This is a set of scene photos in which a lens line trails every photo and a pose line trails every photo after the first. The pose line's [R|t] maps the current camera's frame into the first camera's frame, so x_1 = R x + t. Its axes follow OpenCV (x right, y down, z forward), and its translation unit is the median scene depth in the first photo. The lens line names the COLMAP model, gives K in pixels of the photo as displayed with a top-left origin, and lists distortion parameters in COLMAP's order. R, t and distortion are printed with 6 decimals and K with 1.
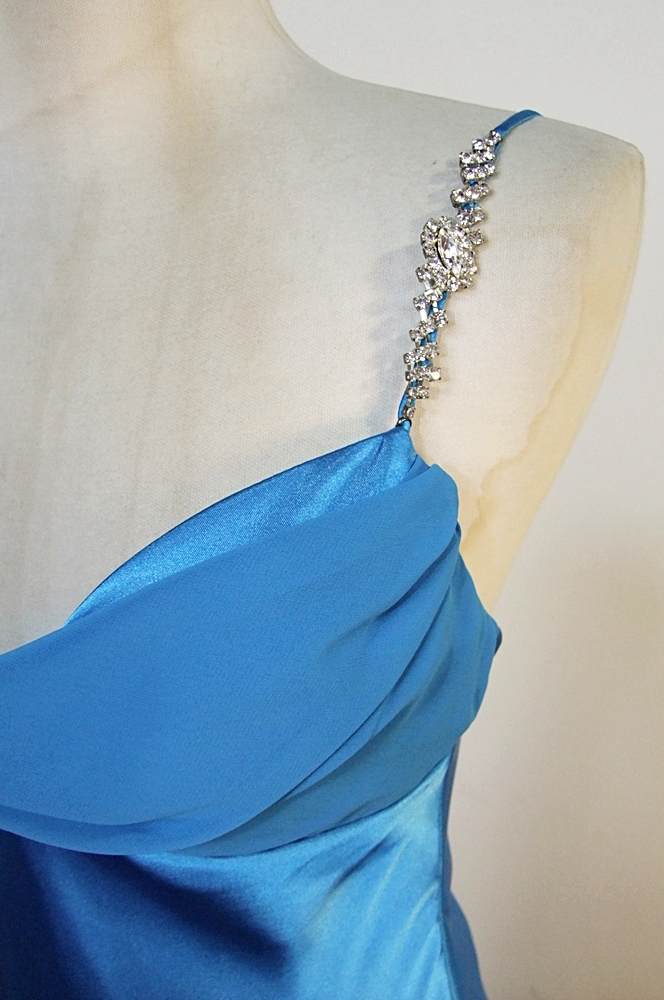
lens RADIAL K [[928.2, 0, 333.6], [0, 928.2, 488.1], [0, 0, 1]] dist [-0.123175, 0.135566]
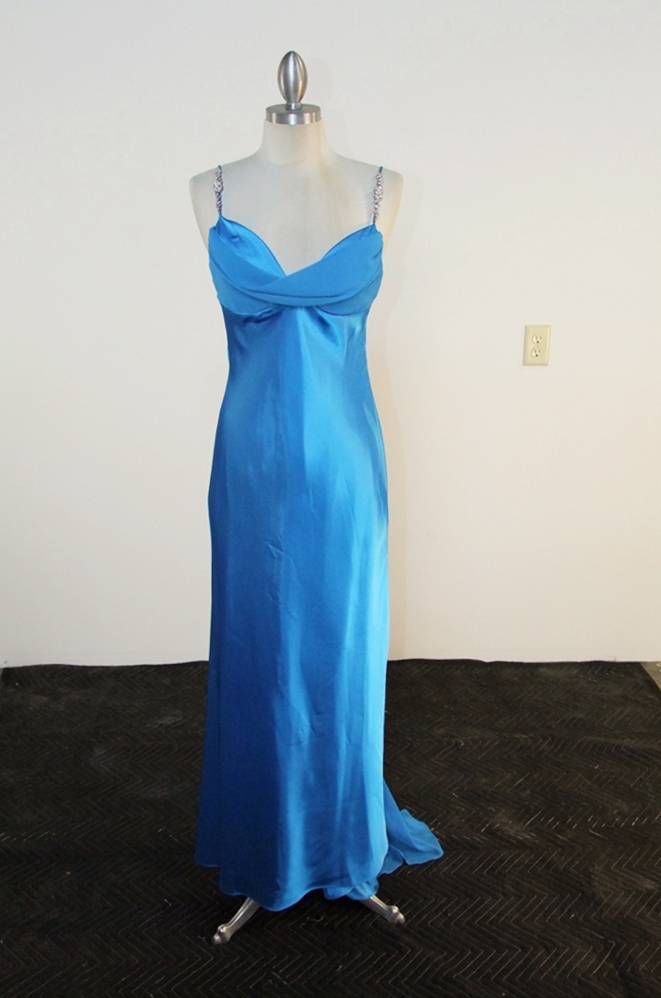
lens RADIAL K [[926.3, 0, 332.1], [0, 926.3, 487.1], [0, 0, 1]] dist [-0.123175, 0.135566]
pose [[0.908067, -0.102224, 0.406158, -2.518595], [0.097116, 0.994718, 0.033229, 1.280936], [-0.407410, 0.009271, 0.913198, -3.871472]]
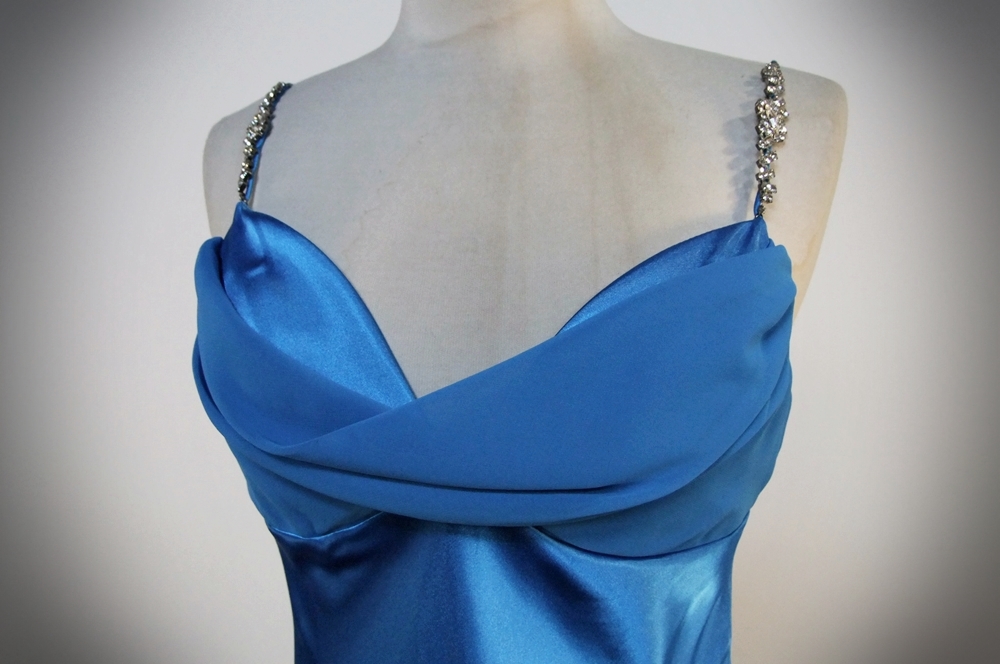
lens RADIAL K [[928.2, 0, 500.1], [0, 928.2, 316.1], [0, 0, 1]] dist [-0.123175, 0.135566]
pose [[0.971852, 0.030892, 0.233560, -0.673964], [0.043172, 0.951228, -0.305454, 0.519351], [-0.231604, 0.306939, 0.923118, -0.245852]]
